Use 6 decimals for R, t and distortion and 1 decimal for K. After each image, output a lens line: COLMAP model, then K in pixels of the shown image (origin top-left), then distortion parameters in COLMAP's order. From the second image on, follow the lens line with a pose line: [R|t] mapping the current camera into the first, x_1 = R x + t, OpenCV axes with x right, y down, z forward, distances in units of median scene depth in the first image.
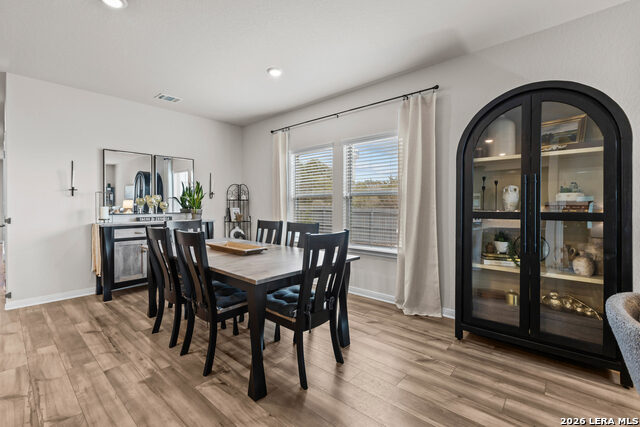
lens RADIAL K [[285.0, 0, 321.3], [0, 285.0, 210.6], [0, 0, 1]] dist [0.000158, -0.000235]
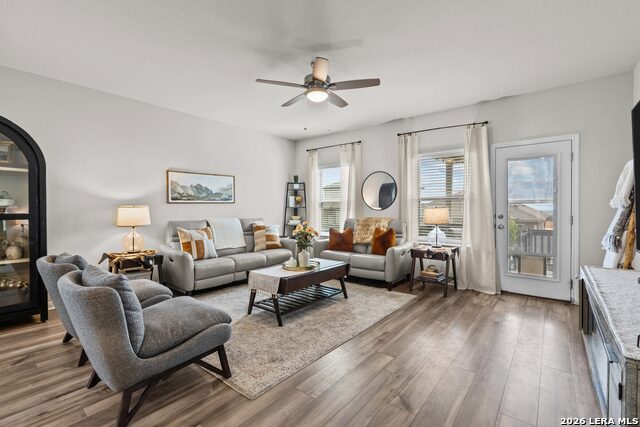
lens RADIAL K [[286.0, 0, 317.7], [0, 286.0, 206.3], [0, 0, 1]] dist [-0.001371, 0.000128]
pose [[-0.027821, 0.006183, 0.999594, -0.526157], [0.015377, 0.999865, -0.005756, 0.000893], [-0.999495, 0.015211, -0.027913, -0.453850]]
